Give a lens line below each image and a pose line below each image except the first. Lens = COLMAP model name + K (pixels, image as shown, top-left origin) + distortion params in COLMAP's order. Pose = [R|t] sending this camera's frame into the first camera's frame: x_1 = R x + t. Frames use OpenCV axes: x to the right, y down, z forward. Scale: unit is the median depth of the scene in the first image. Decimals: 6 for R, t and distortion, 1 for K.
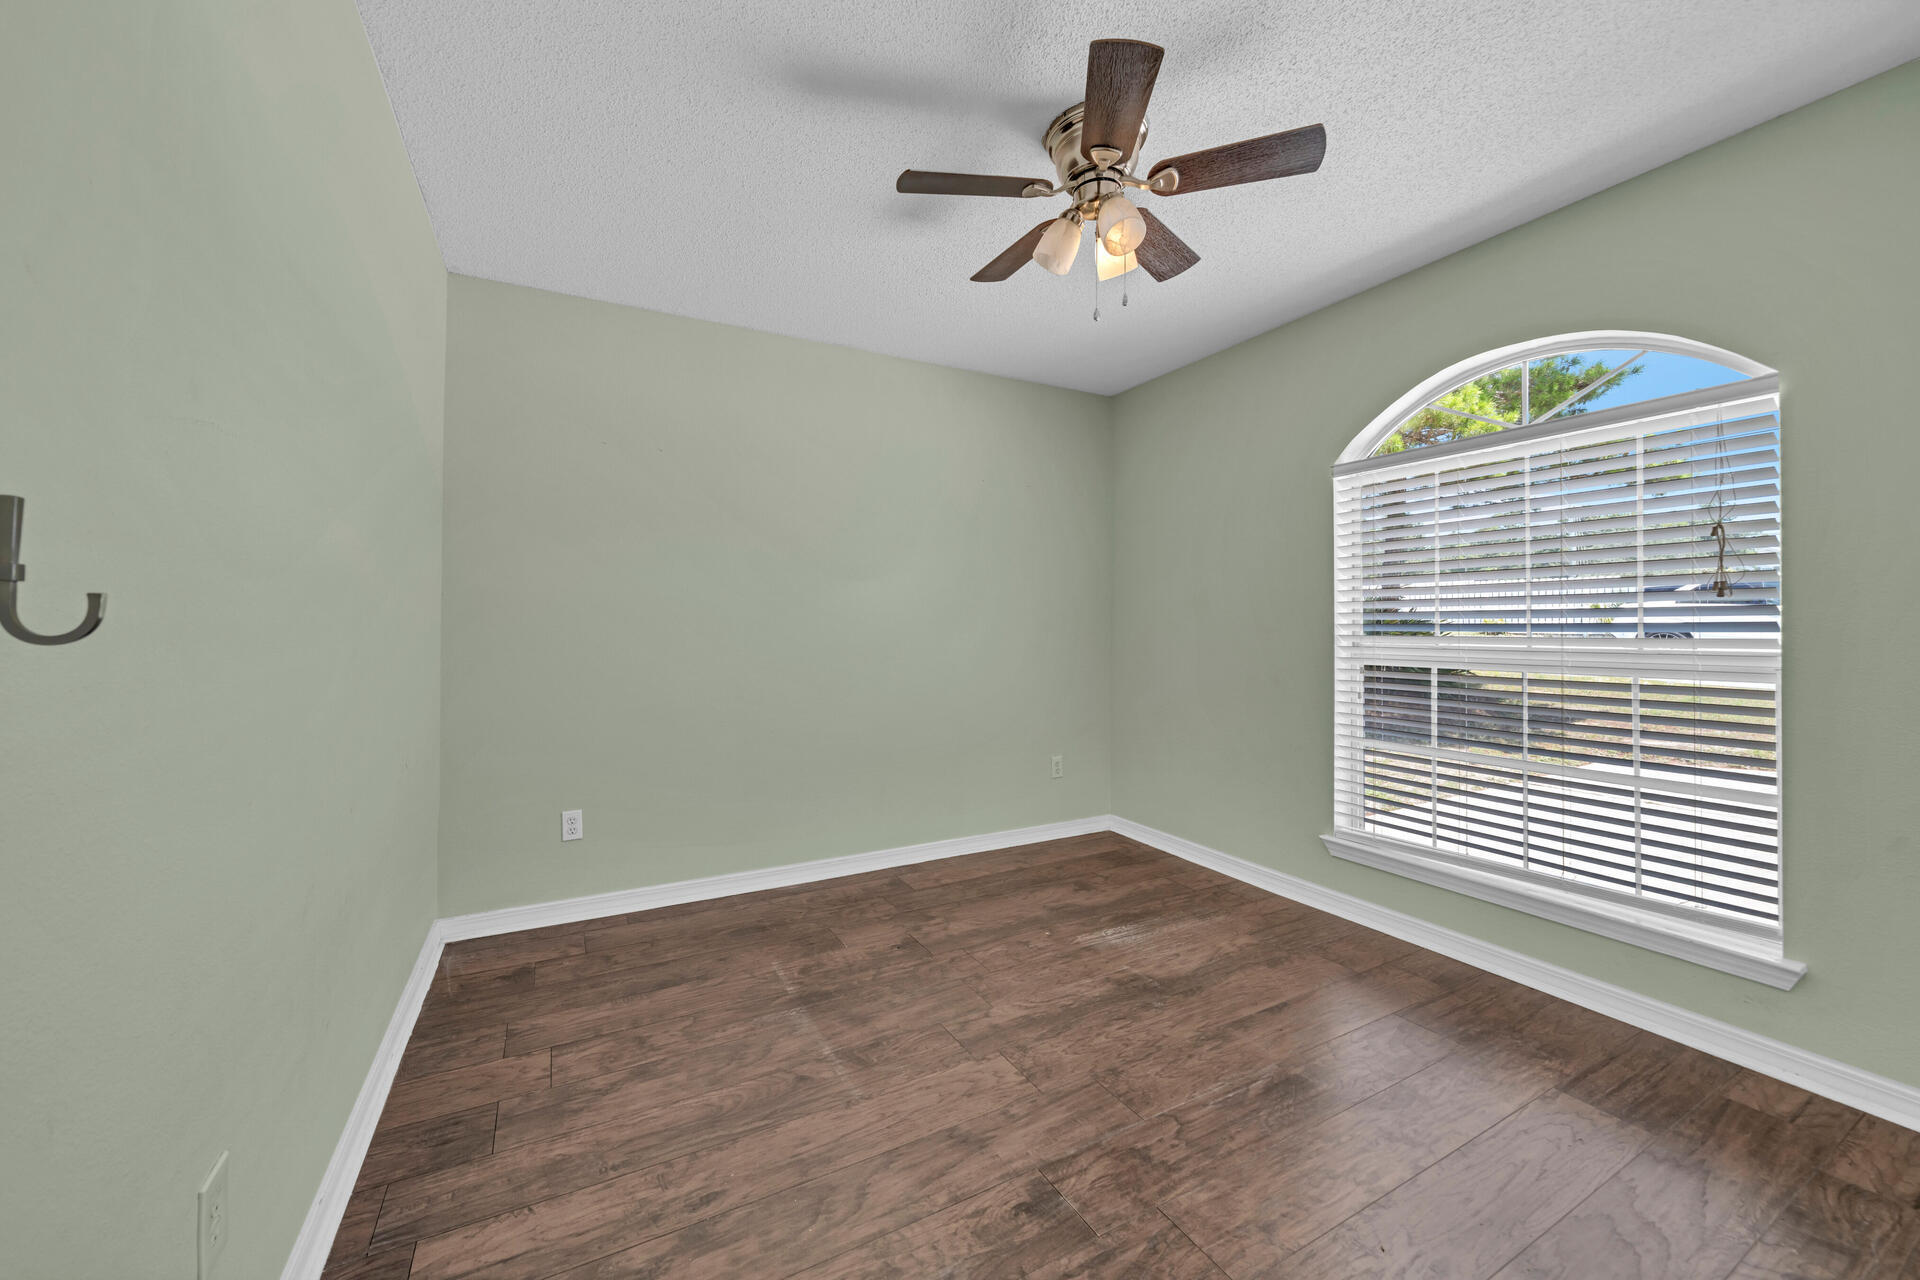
lens RADIAL K [[721.5, 0, 957.4], [0, 721.5, 632.3], [0, 0, 1]] dist [0.000283, -0.000828]
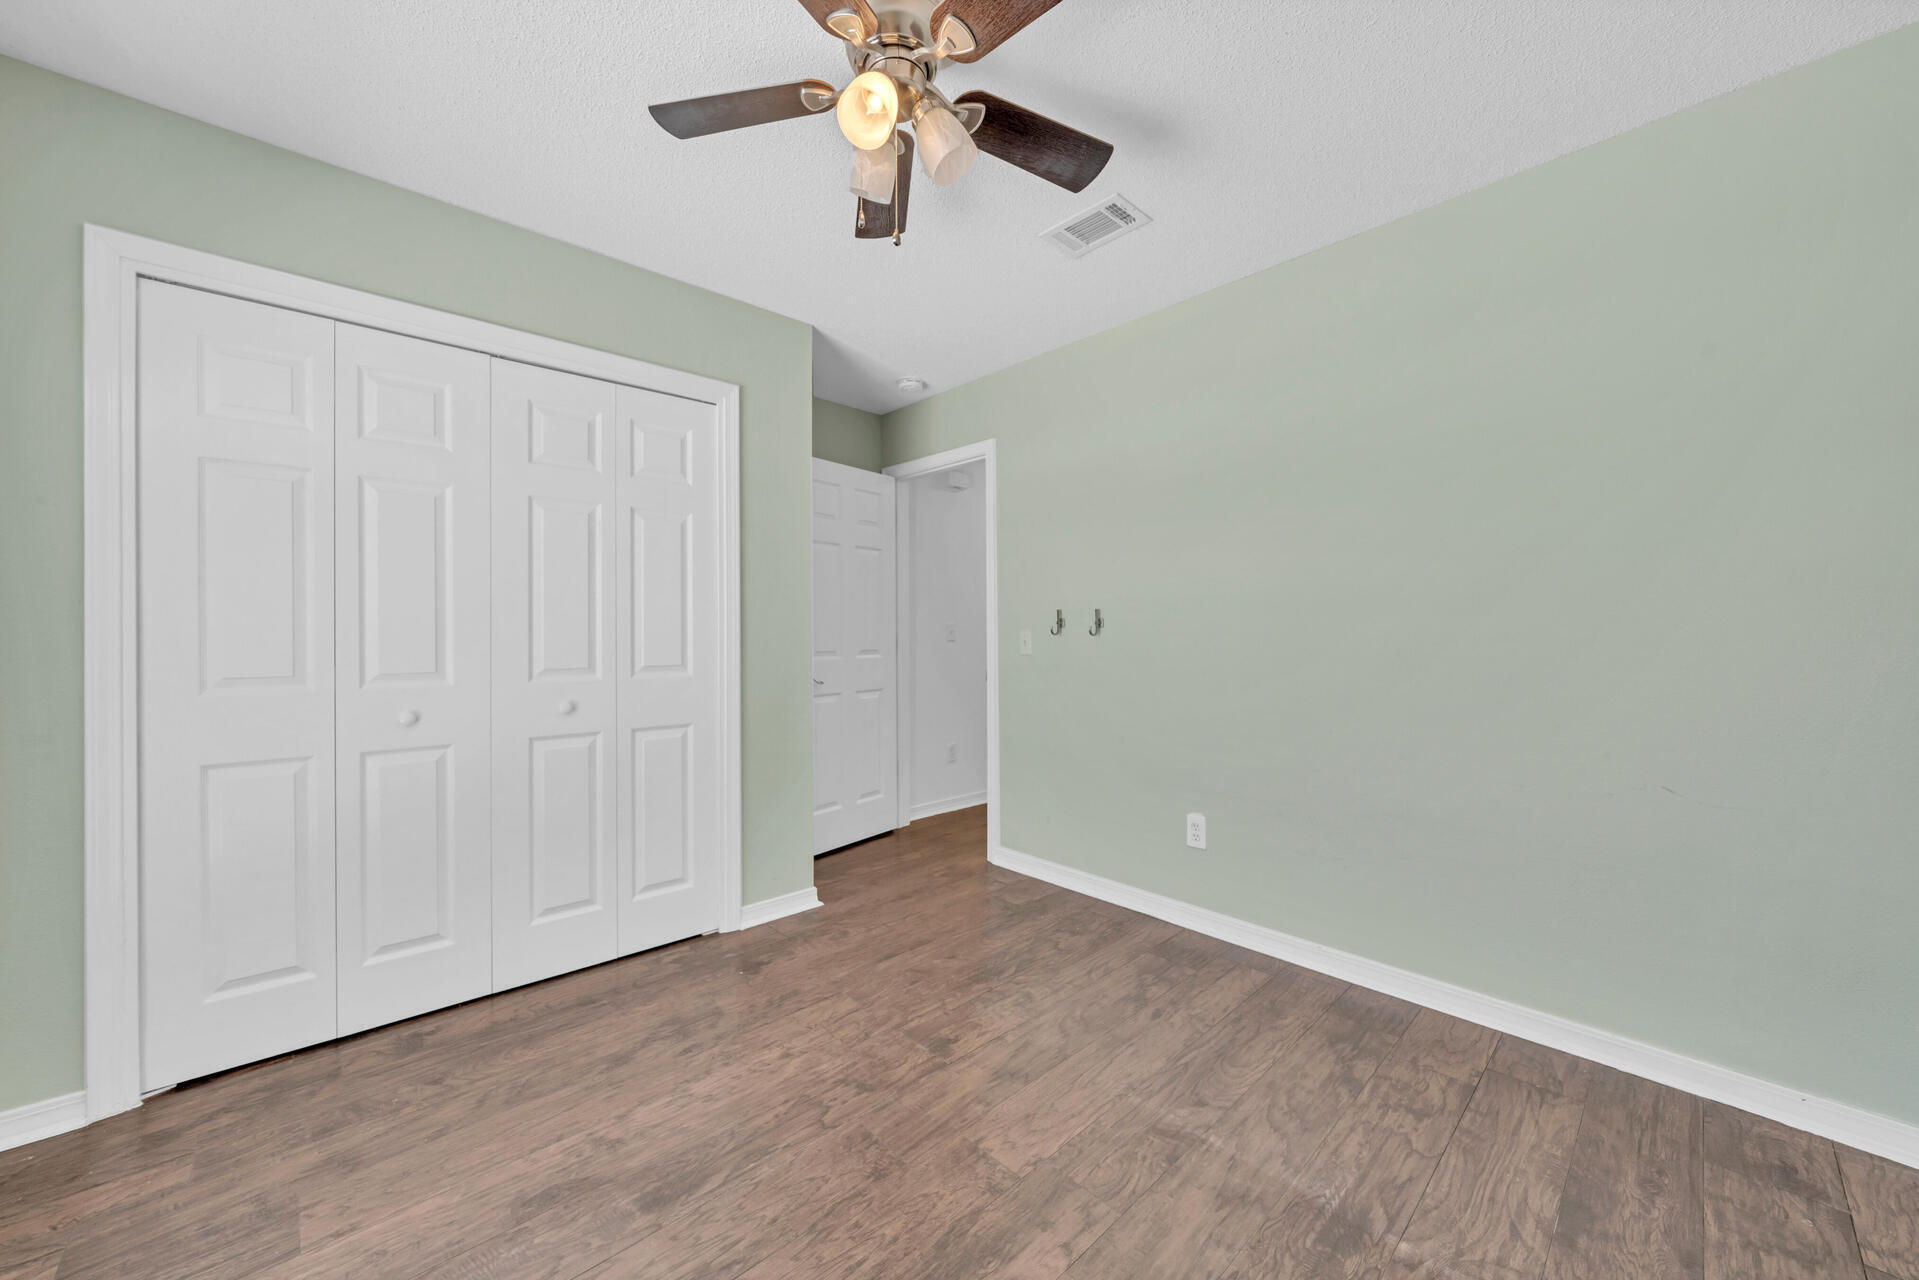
lens RADIAL K [[721.1, 0, 961.2], [0, 721.1, 635.5], [0, 0, 1]] dist [0.000283, -0.000828]
pose [[-0.967386, 0.003918, -0.253277, 0.358619], [0.001113, 0.999936, 0.011218, -0.022572], [0.253305, 0.010571, -0.967329, 1.959637]]
